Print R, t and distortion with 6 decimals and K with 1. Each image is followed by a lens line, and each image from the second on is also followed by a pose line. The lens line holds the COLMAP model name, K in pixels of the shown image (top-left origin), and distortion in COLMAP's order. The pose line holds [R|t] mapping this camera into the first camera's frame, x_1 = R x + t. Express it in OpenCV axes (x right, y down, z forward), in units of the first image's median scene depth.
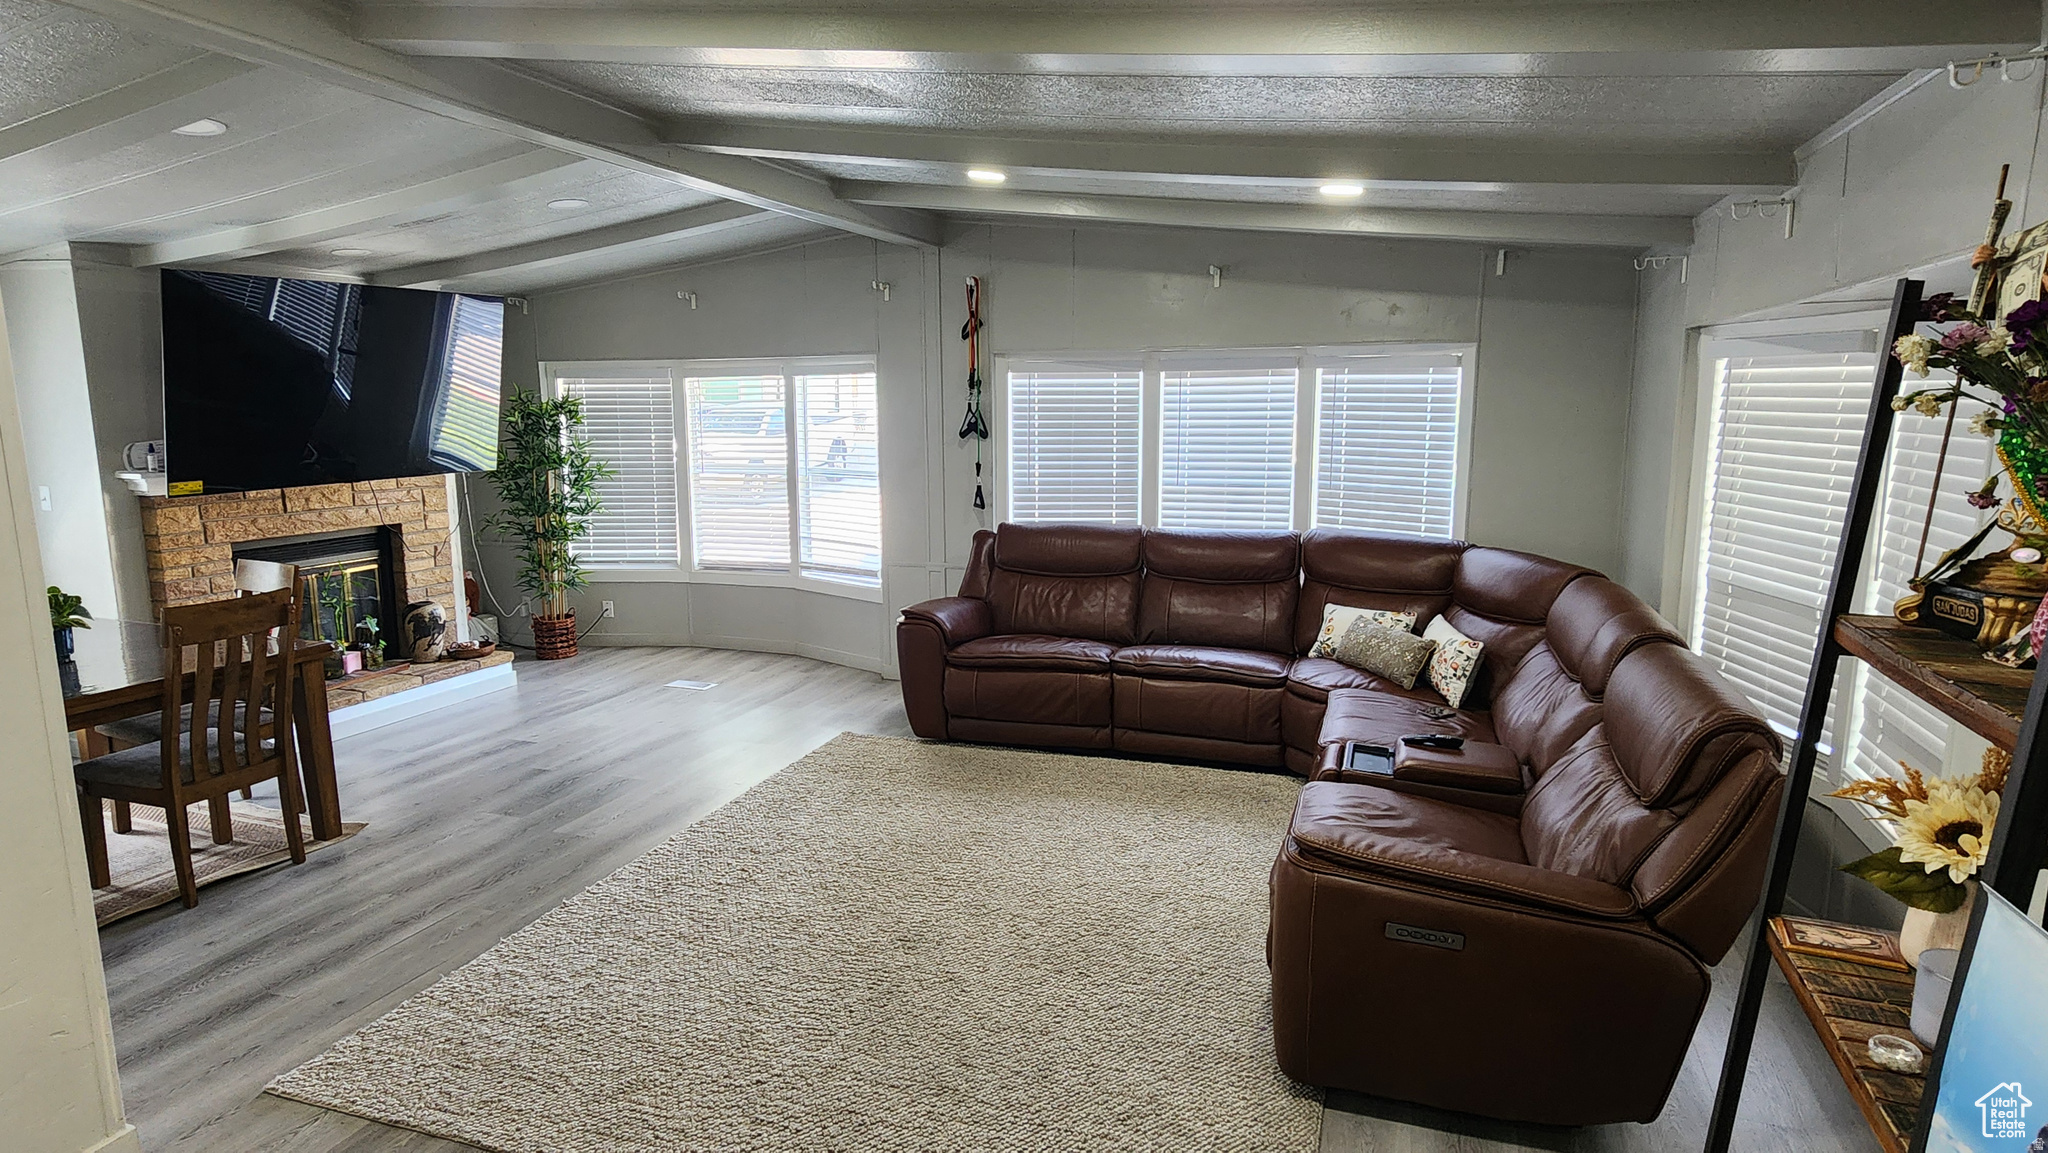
lens RADIAL K [[1091.7, 0, 1016.9], [0, 1091.7, 568.0], [0, 0, 1]] dist [-0.002849, -0.000042]
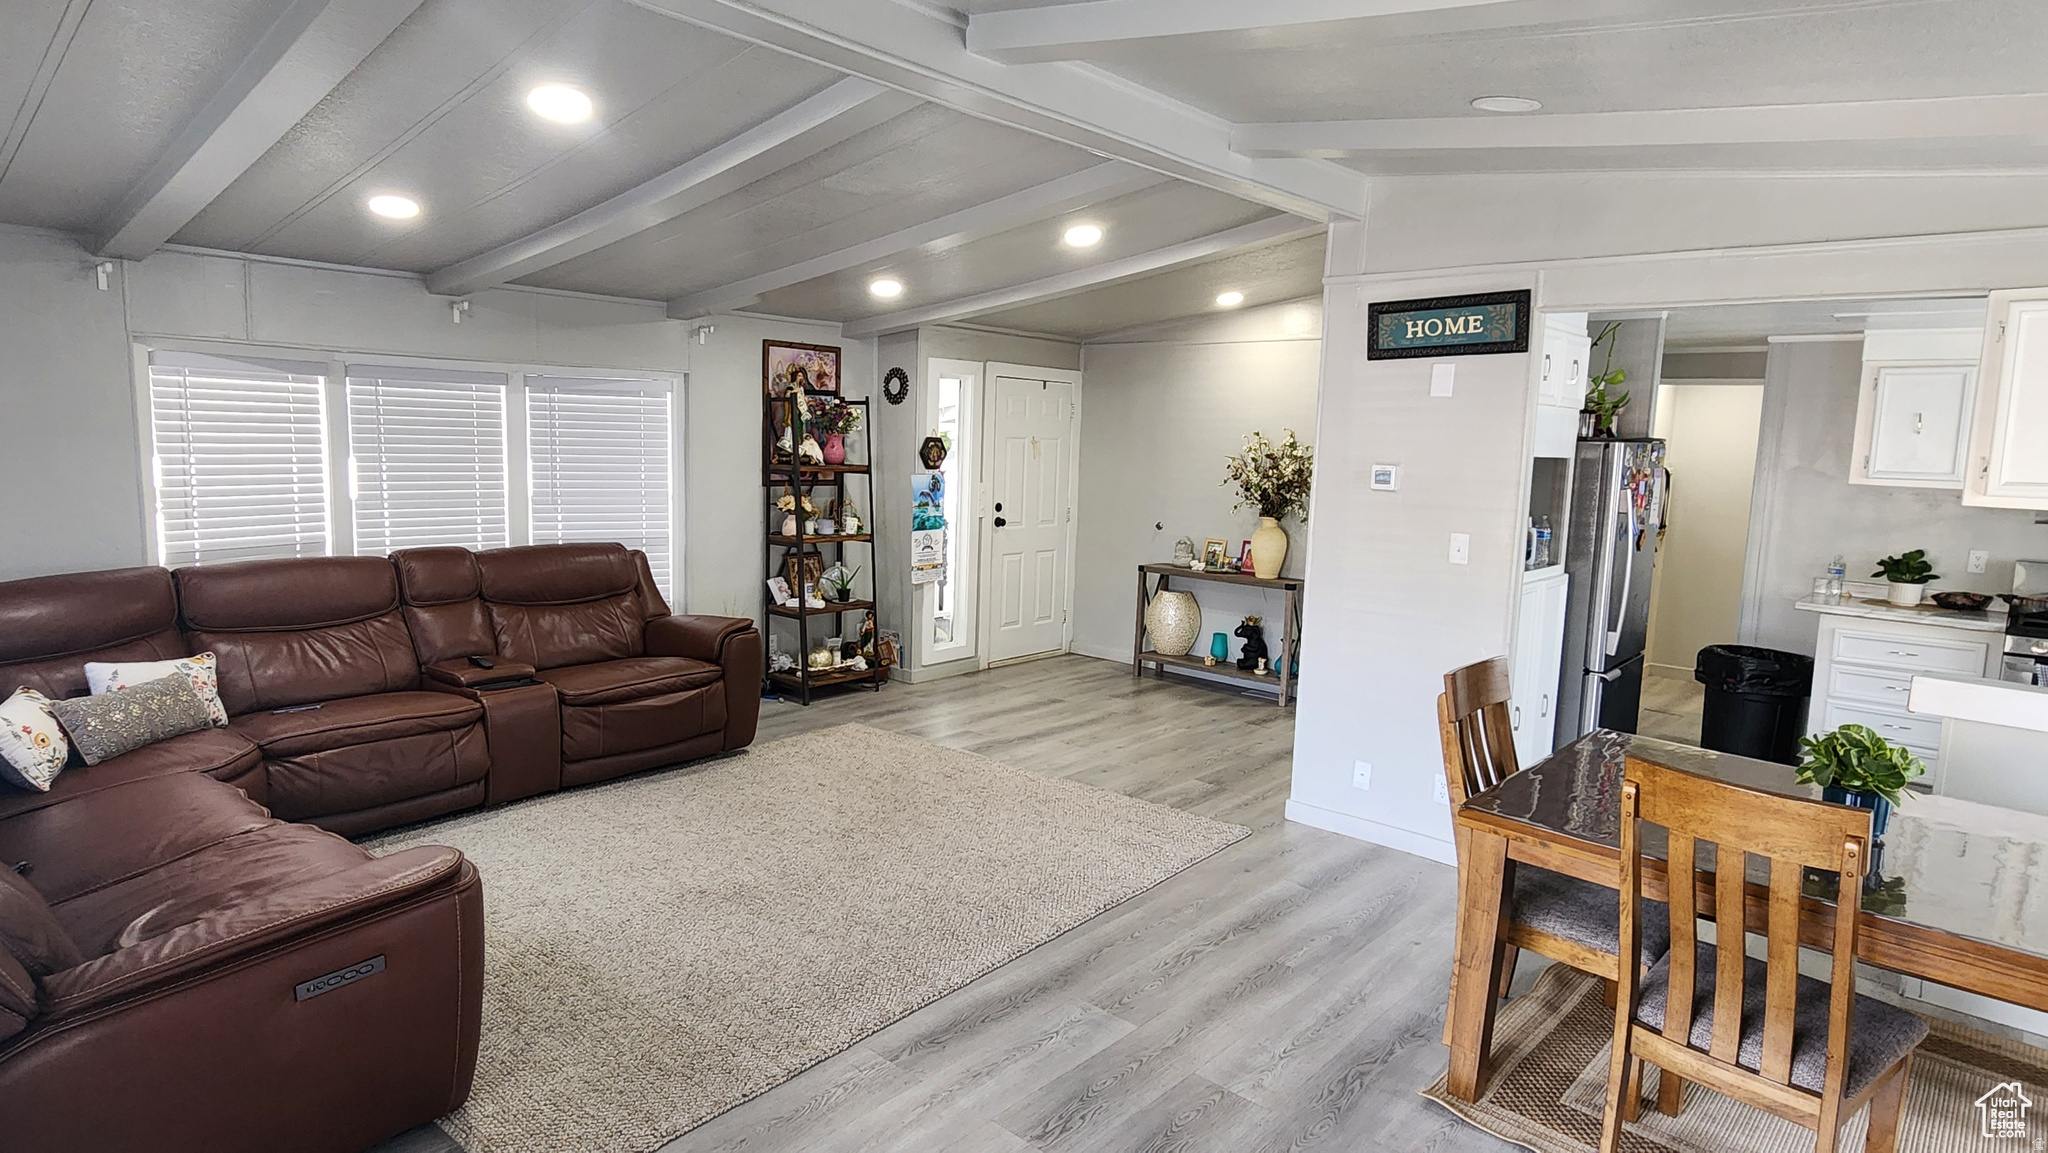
lens RADIAL K [[1091.7, 0, 1016.9], [0, 1091.7, 568.0], [0, 0, 1]] dist [-0.002849, -0.000042]
pose [[-0.924546, -0.066563, 0.375213, -0.649469], [0.033281, 0.966760, 0.253511, -0.252069], [-0.379615, 0.246870, -0.891598, 1.725479]]
